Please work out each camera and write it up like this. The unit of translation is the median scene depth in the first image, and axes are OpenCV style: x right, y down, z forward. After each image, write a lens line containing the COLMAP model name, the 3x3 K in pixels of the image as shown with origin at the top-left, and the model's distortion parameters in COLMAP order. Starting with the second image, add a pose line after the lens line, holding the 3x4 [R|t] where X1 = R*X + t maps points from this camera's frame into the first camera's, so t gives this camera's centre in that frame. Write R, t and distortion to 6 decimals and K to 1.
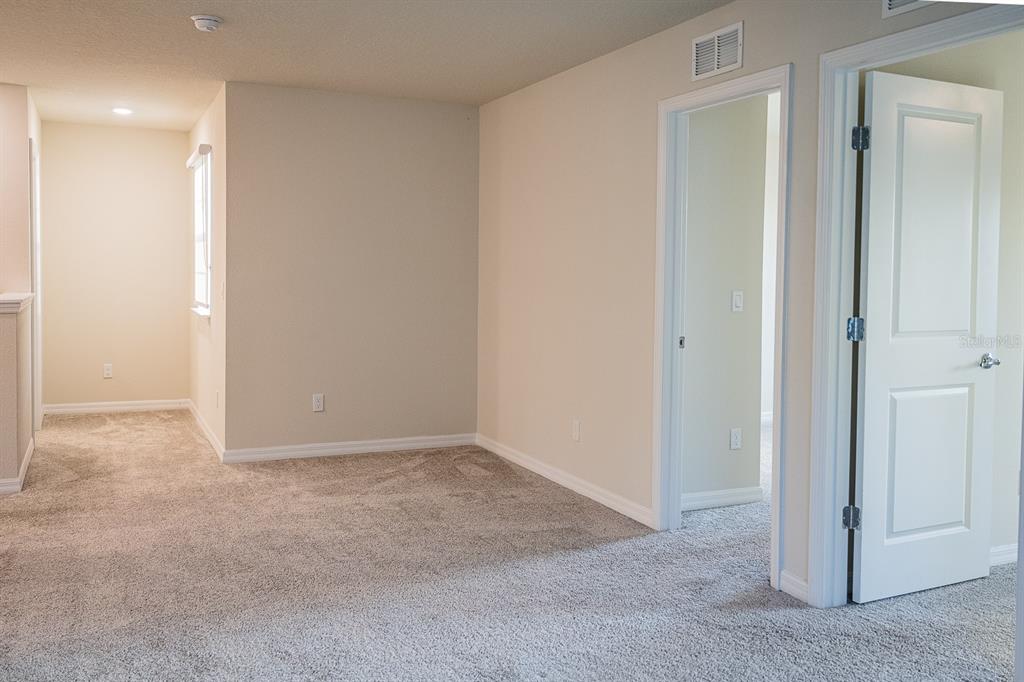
lens RADIAL K [[897.5, 0, 512.6], [0, 897.5, 341.4], [0, 0, 1]] dist [0.031830, -0.002992]
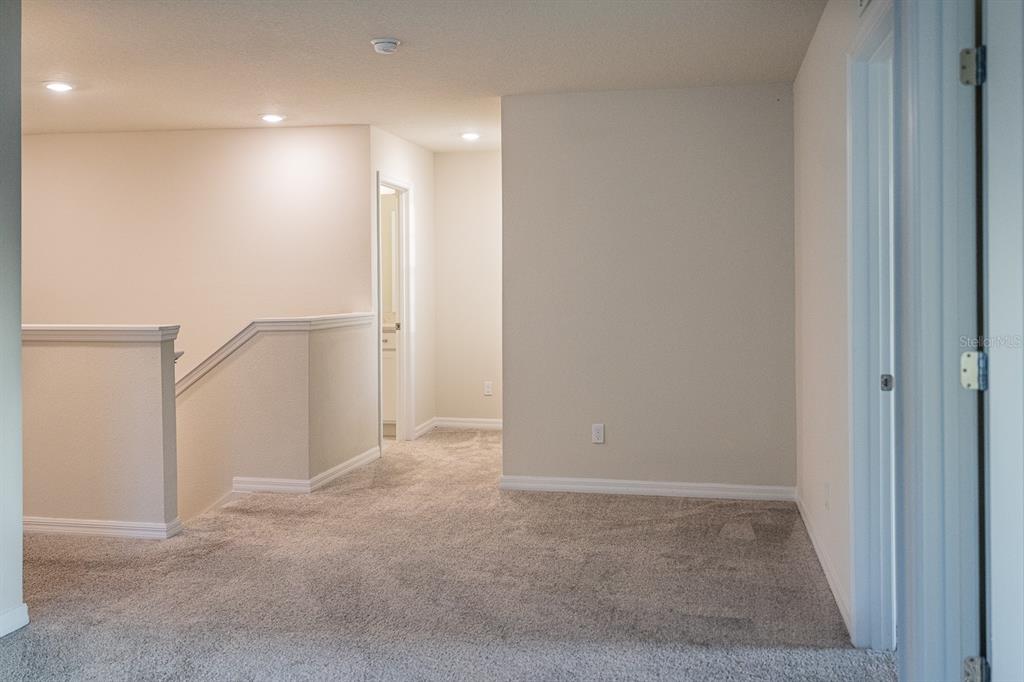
lens RADIAL K [[984.9, 0, 511.2], [0, 984.9, 335.9], [0, 0, 1]] dist [0.031910, 0.000000]
pose [[0.797380, 0.014098, -0.603313, 0.443428], [-0.031534, 0.999335, -0.018326, -0.012780], [0.602654, 0.033638, 0.797294, 0.217260]]
